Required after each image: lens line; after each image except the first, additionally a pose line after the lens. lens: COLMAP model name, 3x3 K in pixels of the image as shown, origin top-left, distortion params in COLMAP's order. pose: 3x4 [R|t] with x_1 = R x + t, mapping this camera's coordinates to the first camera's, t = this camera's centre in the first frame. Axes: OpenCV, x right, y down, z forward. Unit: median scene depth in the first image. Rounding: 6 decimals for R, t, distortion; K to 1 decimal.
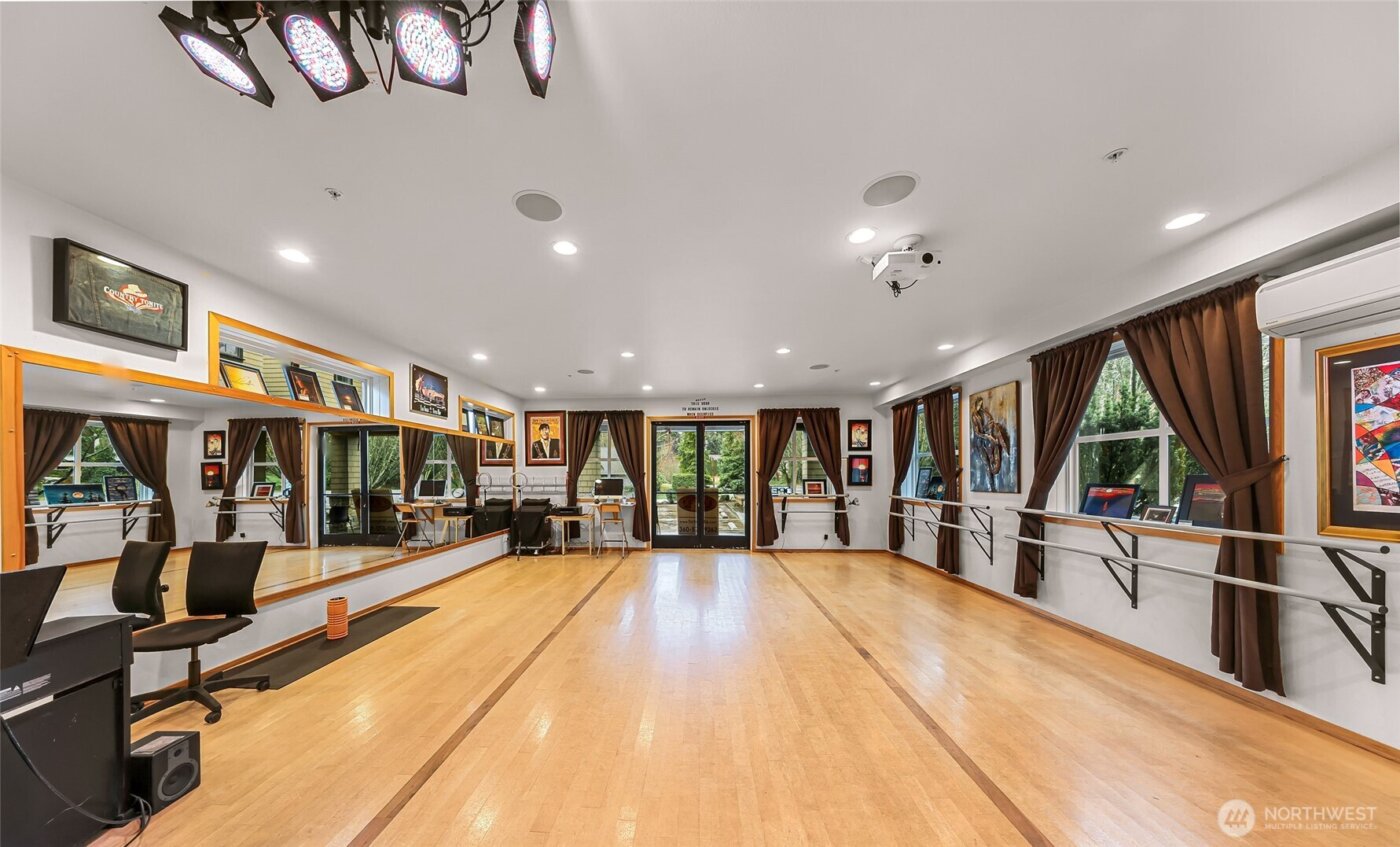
lens RADIAL K [[412.9, 0, 661.5], [0, 412.9, 485.7], [0, 0, 1]] dist [0.007848, -0.000075]
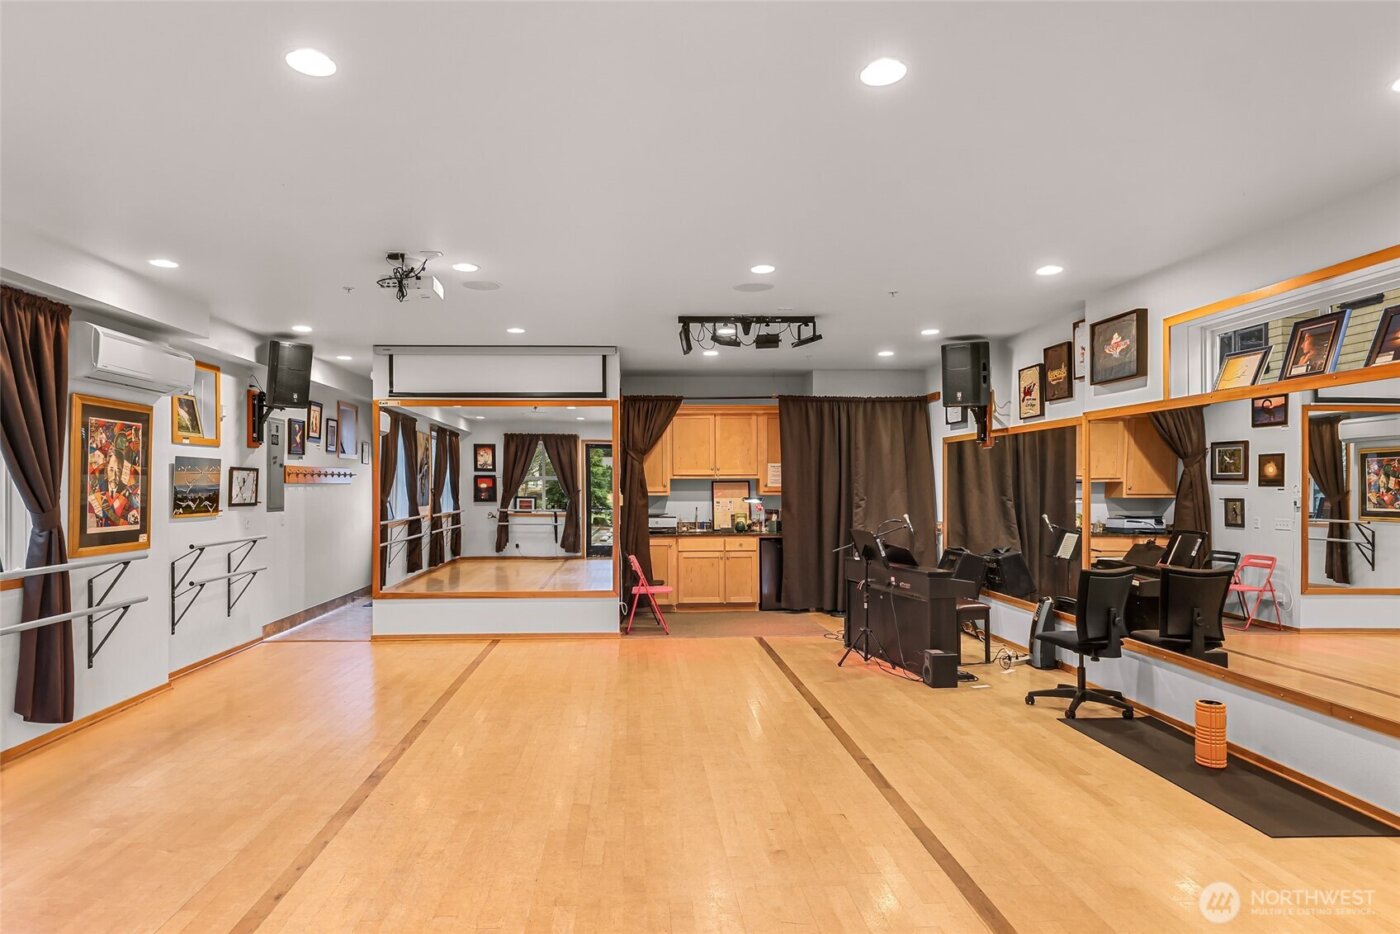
lens RADIAL K [[812.7, 0, 666.7], [0, 812.7, 473.9], [0, 0, 1]] dist [0.005327, 0.000295]
pose [[-0.989694, 0.003024, -0.143167, 0.095300], [0.002090, 0.999976, 0.006674, -0.036419], [0.143184, 0.006306, -0.989676, 1.031314]]
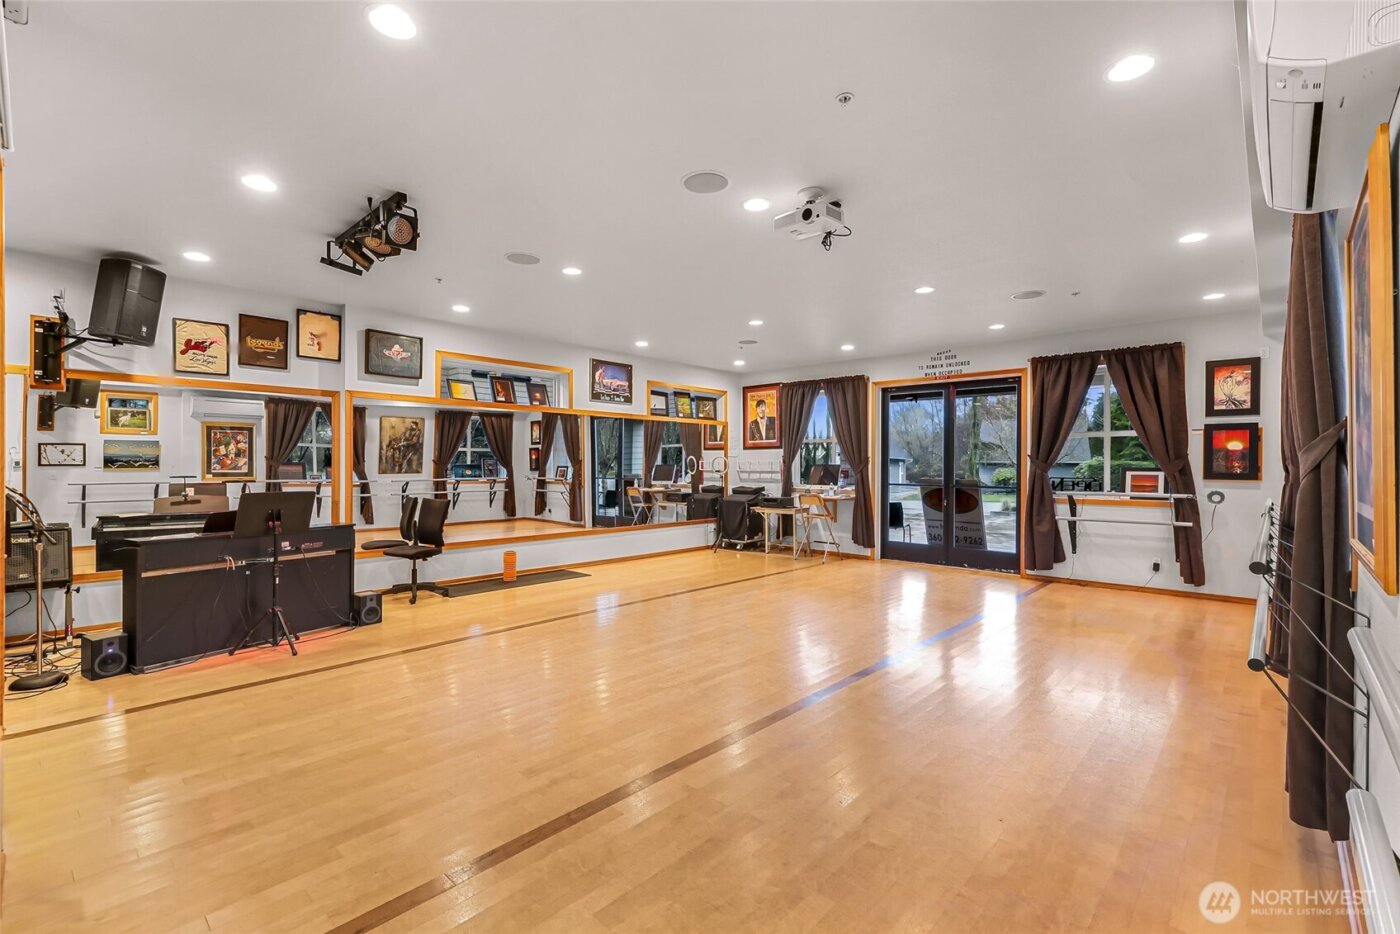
lens RADIAL K [[595.5, 0, 704.3], [0, 595.5, 469.1], [0, 0, 1]] dist [0.007772, -0.000073]
pose [[0.783097, 0.013018, -0.621763, 0.423980], [-0.023330, 0.999692, -0.008452, 0.008532], [0.621462, 0.021125, 0.783160, -0.047815]]
